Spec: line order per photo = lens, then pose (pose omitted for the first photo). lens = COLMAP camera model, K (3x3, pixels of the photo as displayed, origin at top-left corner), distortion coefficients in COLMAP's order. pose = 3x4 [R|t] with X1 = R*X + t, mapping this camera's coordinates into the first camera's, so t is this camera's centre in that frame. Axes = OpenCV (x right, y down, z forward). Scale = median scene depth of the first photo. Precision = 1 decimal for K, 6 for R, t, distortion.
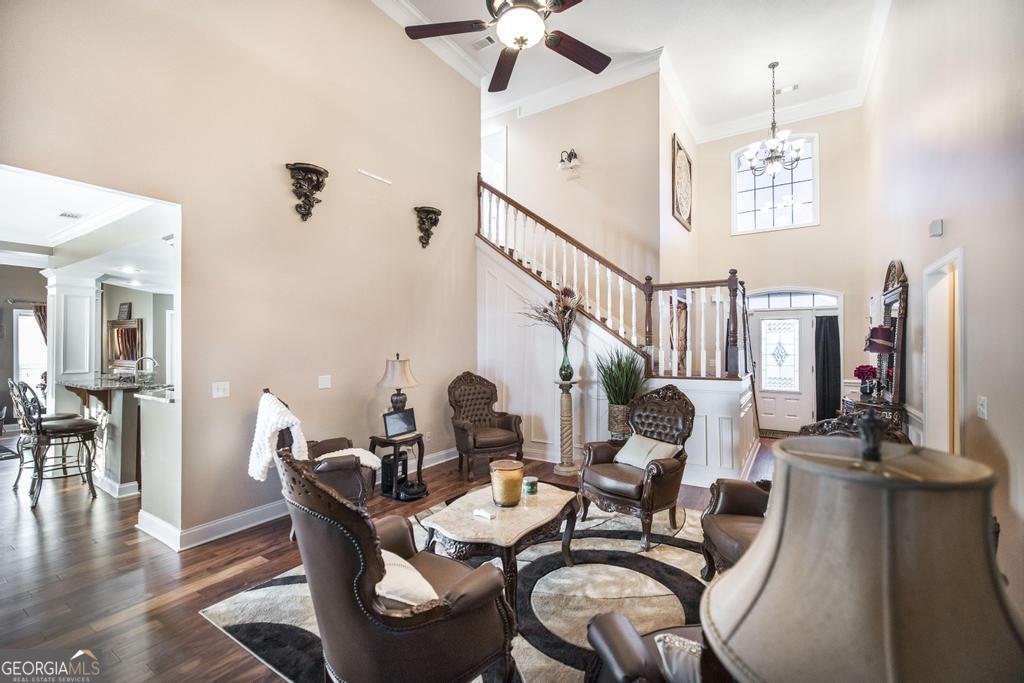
lens RADIAL K [[436.3, 0, 512.1], [0, 436.3, 340.8], [0, 0, 1]] dist [0.001047, -0.000393]
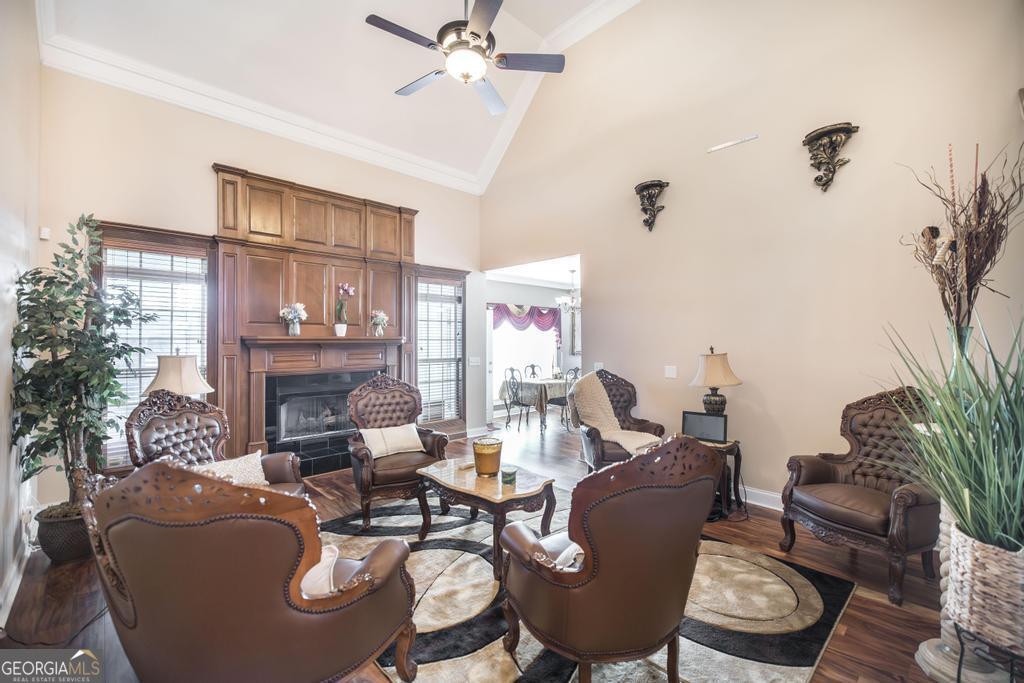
lens RADIAL K [[436.3, 0, 513.3], [0, 436.3, 340.2], [0, 0, 1]] dist [0.001047, -0.000393]
pose [[-0.245824, -0.001965, -0.969312, 0.672552], [0.000460, 0.999998, -0.002144, 0.017920], [0.969314, -0.000973, -0.245823, 0.836990]]
